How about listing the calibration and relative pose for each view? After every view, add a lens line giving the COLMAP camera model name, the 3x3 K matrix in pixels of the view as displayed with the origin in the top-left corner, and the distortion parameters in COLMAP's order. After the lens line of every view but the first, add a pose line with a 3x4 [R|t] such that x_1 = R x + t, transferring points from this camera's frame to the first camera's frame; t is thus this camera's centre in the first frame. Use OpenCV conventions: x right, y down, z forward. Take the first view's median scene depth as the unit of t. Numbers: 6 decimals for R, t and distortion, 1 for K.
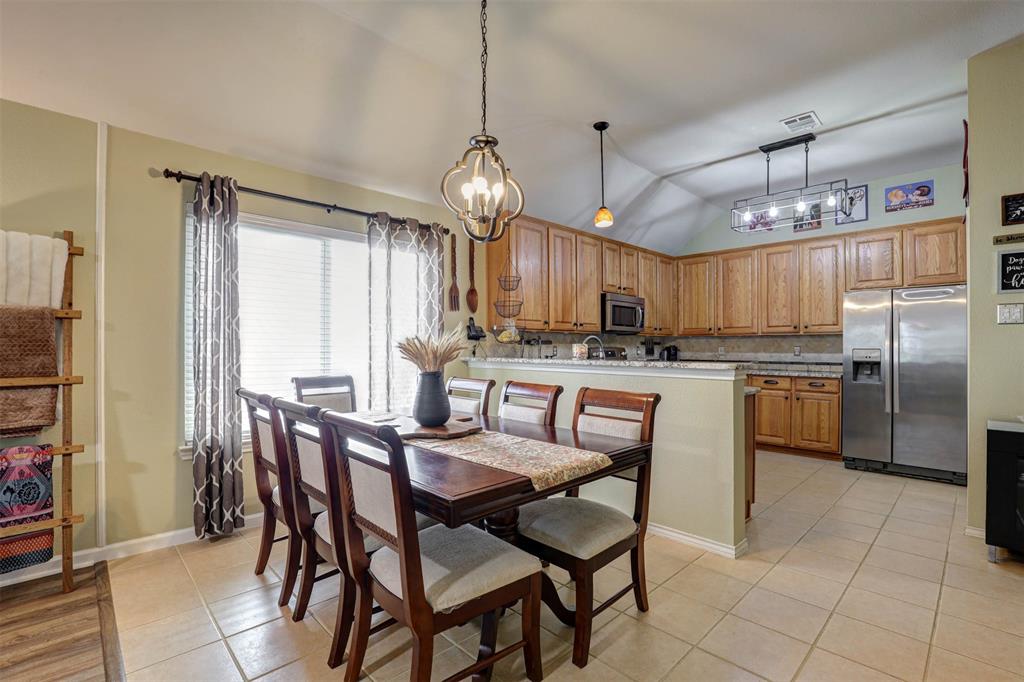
lens RADIAL K [[460.1, 0, 515.4], [0, 460.1, 345.7], [0, 0, 1]] dist [-0.029214, 0.002717]
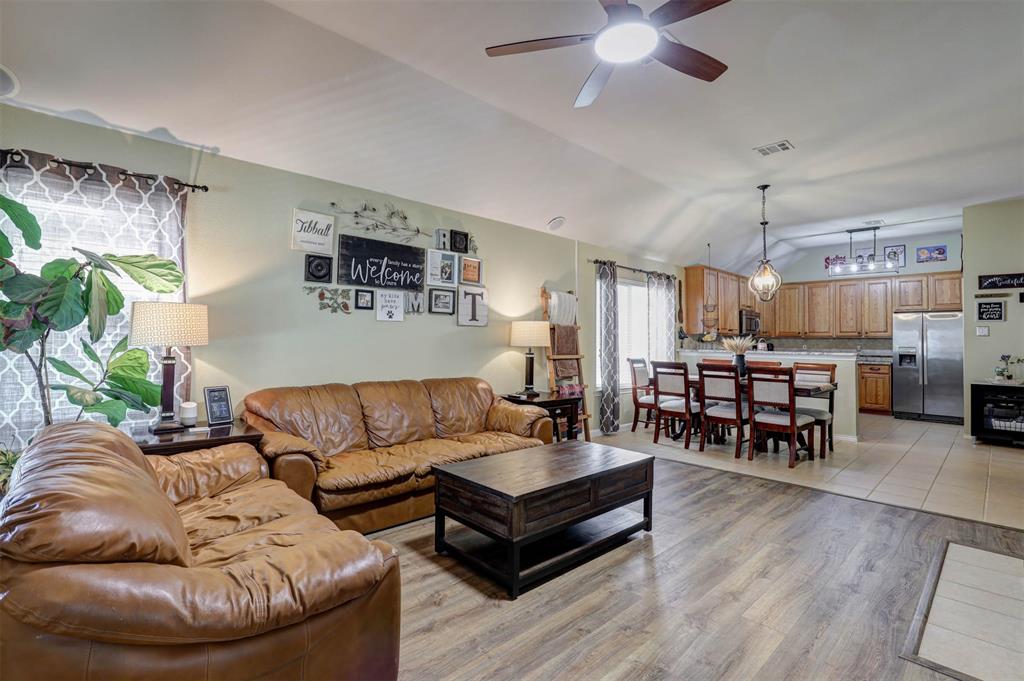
lens RADIAL K [[470.7, 0, 515.1], [0, 470.7, 329.5], [0, 0, 1]] dist [-0.034691, 0.004551]
pose [[0.999887, 0.011796, -0.009328, -0.677569], [-0.012009, 0.999659, -0.023208, -0.001106], [0.009051, 0.023317, 0.999687, -0.737017]]
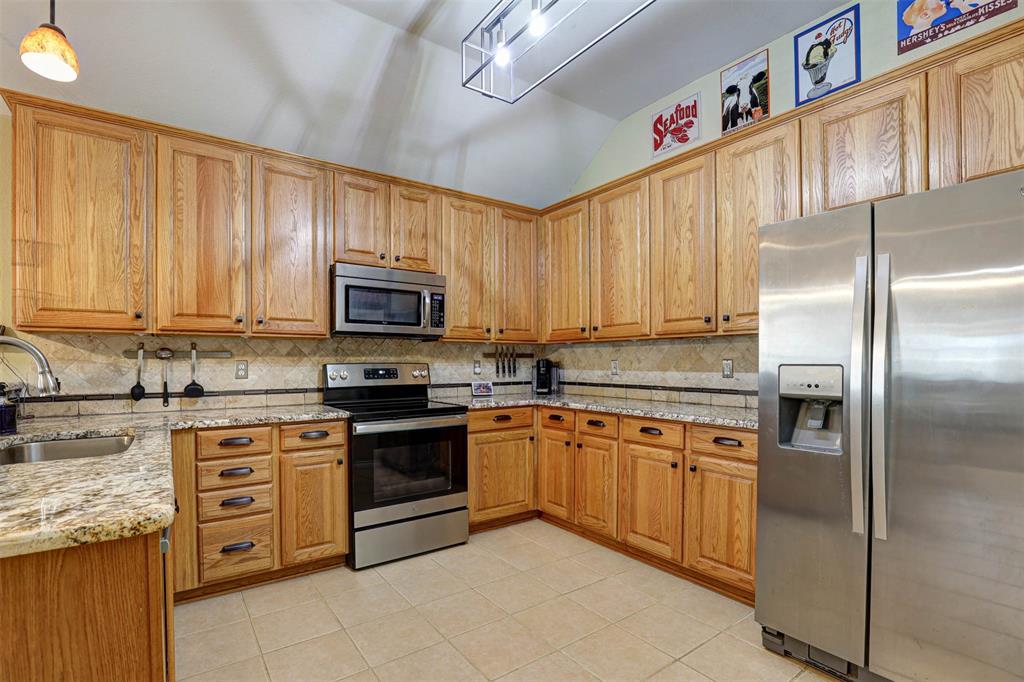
lens RADIAL K [[470.7, 0, 507.4], [0, 470.7, 366.9], [0, 0, 1]] dist [-0.034691, 0.004551]
pose [[0.987926, -0.002639, -0.154907, 0.577355], [0.004764, 0.999900, 0.013351, 0.002961], [0.154856, -0.013927, 0.987839, 0.561411]]
